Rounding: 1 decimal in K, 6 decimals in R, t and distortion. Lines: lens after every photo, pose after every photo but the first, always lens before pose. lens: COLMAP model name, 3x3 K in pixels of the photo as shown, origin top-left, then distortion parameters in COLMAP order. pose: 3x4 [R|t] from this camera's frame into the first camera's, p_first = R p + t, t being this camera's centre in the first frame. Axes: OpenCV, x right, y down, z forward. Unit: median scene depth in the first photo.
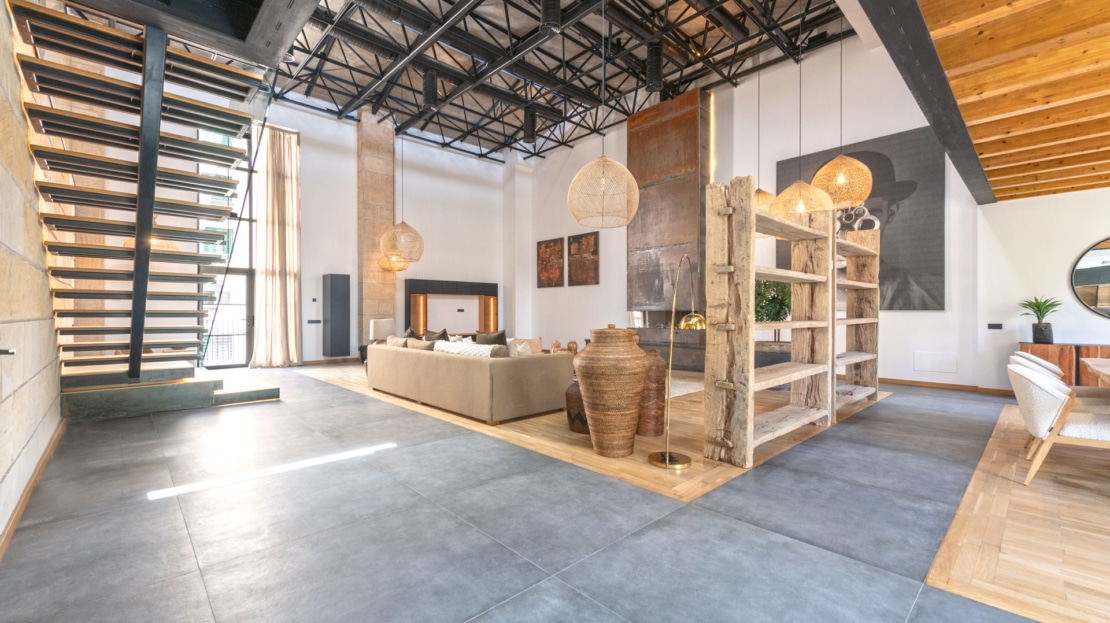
lens RADIAL K [[450.8, 0, 556.8], [0, 450.8, 312.8], [0, 0, 1]] dist [0.009669, -0.000894]
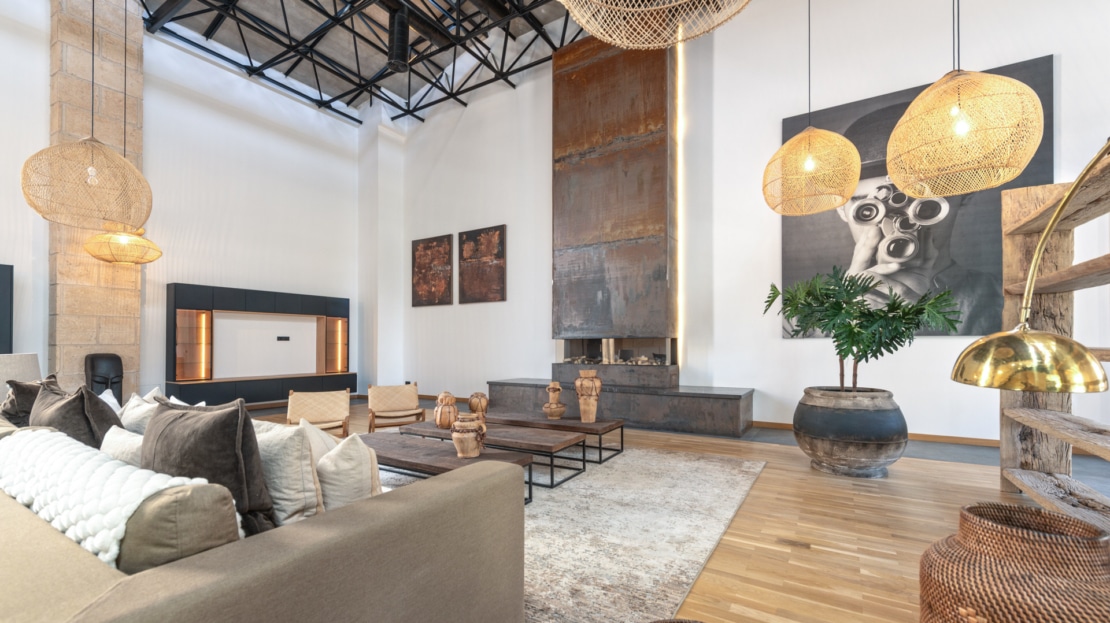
lens RADIAL K [[449.5, 0, 553.9], [0, 449.5, 335.7], [0, 0, 1]] dist [0.014228, -0.002064]
pose [[0.964362, 0.001634, 0.264580, -0.023021], [0.003223, 0.999834, -0.017920, 0.003479], [-0.264566, 0.018134, 0.964197, 0.399032]]
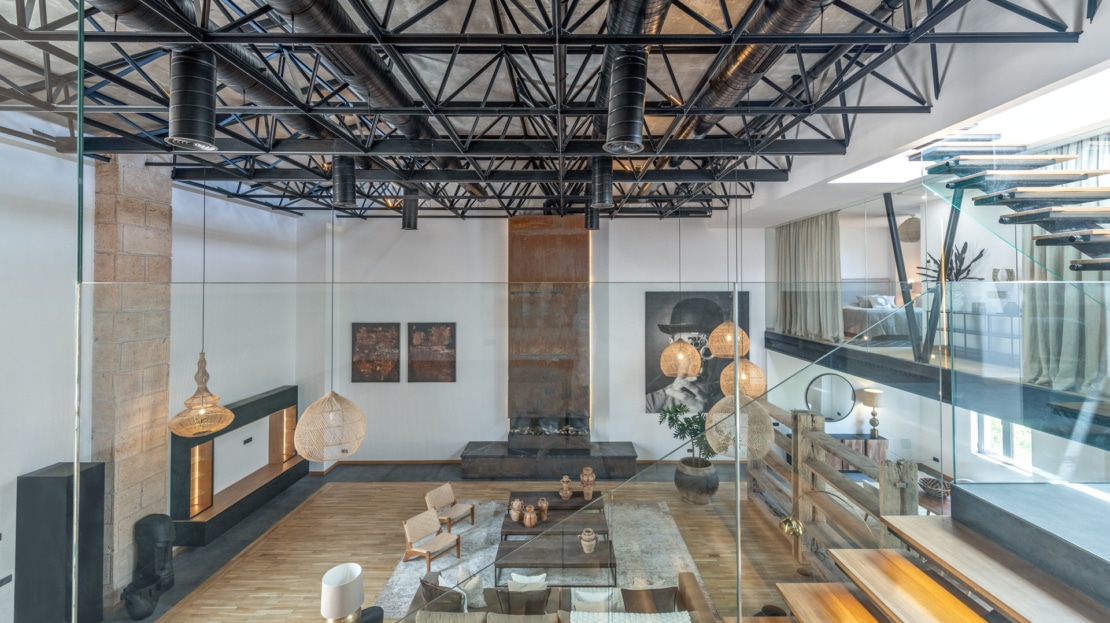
lens RADIAL K [[449.5, 0, 566.6], [0, 449.5, 283.1], [0, 0, 1]] dist [0.014228, -0.002064]
pose [[0.690731, 0.014142, 0.722973, -0.515217], [0.003246, 0.999738, -0.022657, -0.302930], [-0.723104, 0.017996, 0.690504, 0.271749]]
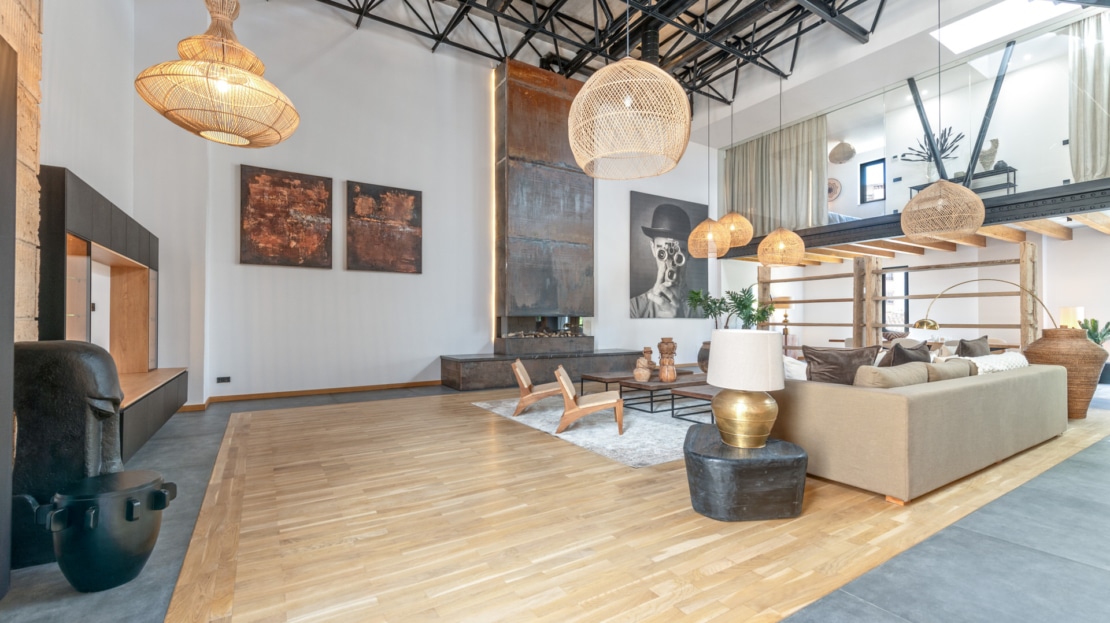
lens RADIAL K [[449.5, 0, 571.3], [0, 449.5, 314.1], [0, 0, 1]] dist [0.014228, -0.002064]
pose [[0.202484, 0.014235, 0.979182, -0.621834], [-0.003083, 0.999899, -0.013899, 0.002508], [-0.979281, -0.000204, 0.202508, 0.835831]]
